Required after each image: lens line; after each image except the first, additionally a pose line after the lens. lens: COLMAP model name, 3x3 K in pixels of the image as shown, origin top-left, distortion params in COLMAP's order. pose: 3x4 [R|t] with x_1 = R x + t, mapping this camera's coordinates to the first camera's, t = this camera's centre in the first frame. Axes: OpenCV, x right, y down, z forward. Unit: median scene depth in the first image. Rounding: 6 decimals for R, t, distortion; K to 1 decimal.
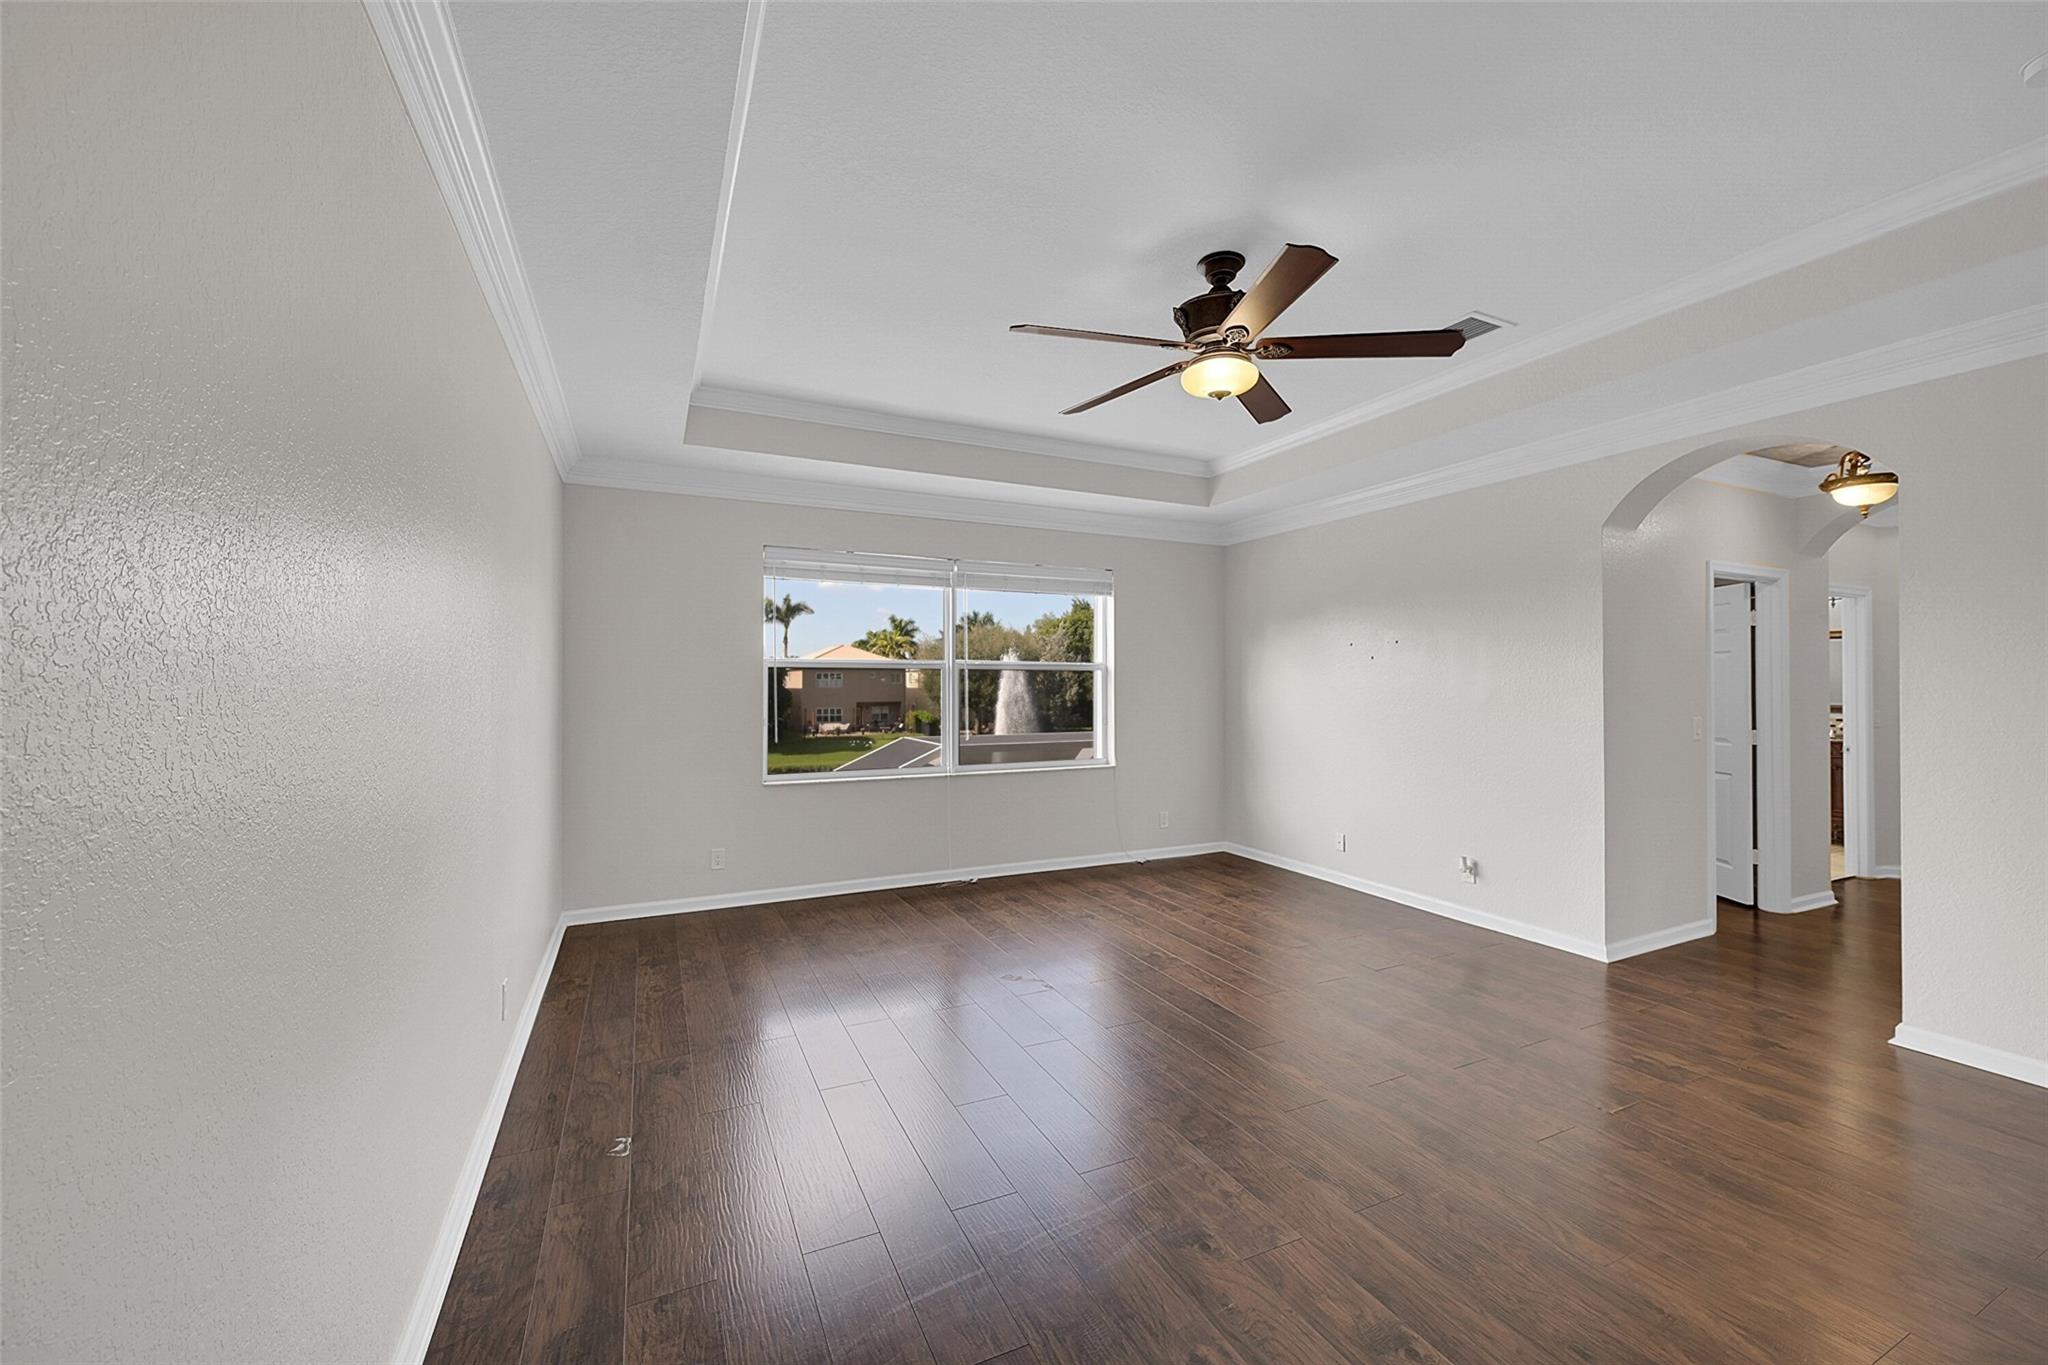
lens RADIAL K [[804.4, 0, 1030.9], [0, 804.4, 676.6], [0, 0, 1]] dist [-0.002826, 0.001115]
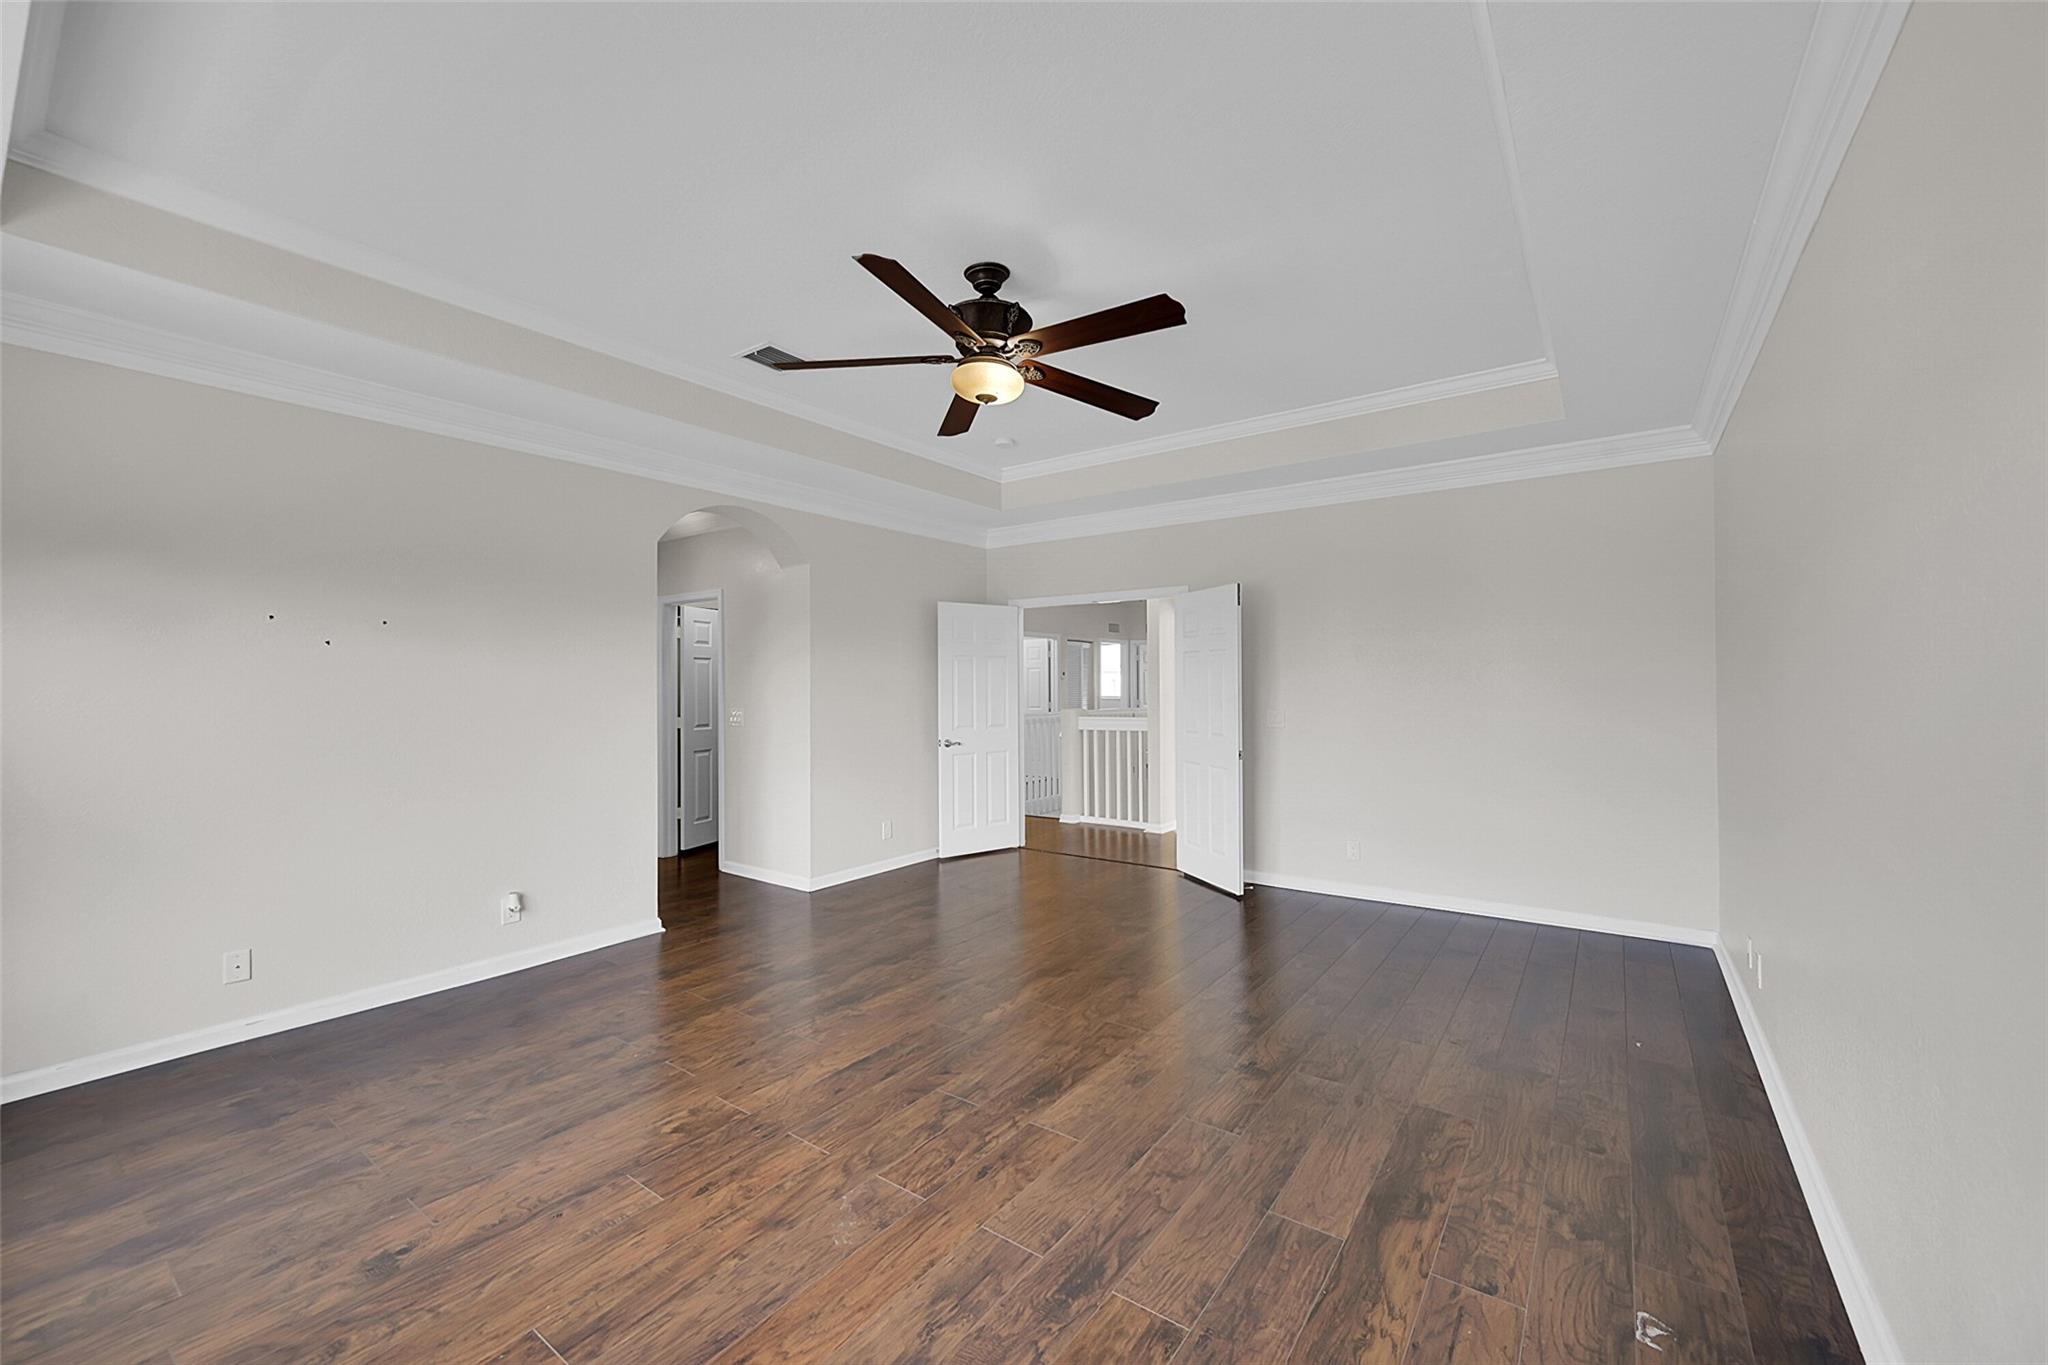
lens RADIAL K [[804.4, 0, 1030.9], [0, 804.4, 676.6], [0, 0, 1]] dist [-0.002826, 0.001115]
pose [[-0.476440, 0.004947, 0.879193, -0.636471], [-0.004583, 0.999957, -0.008110, 0.010556], [-0.879195, -0.007893, -0.476397, 1.326219]]
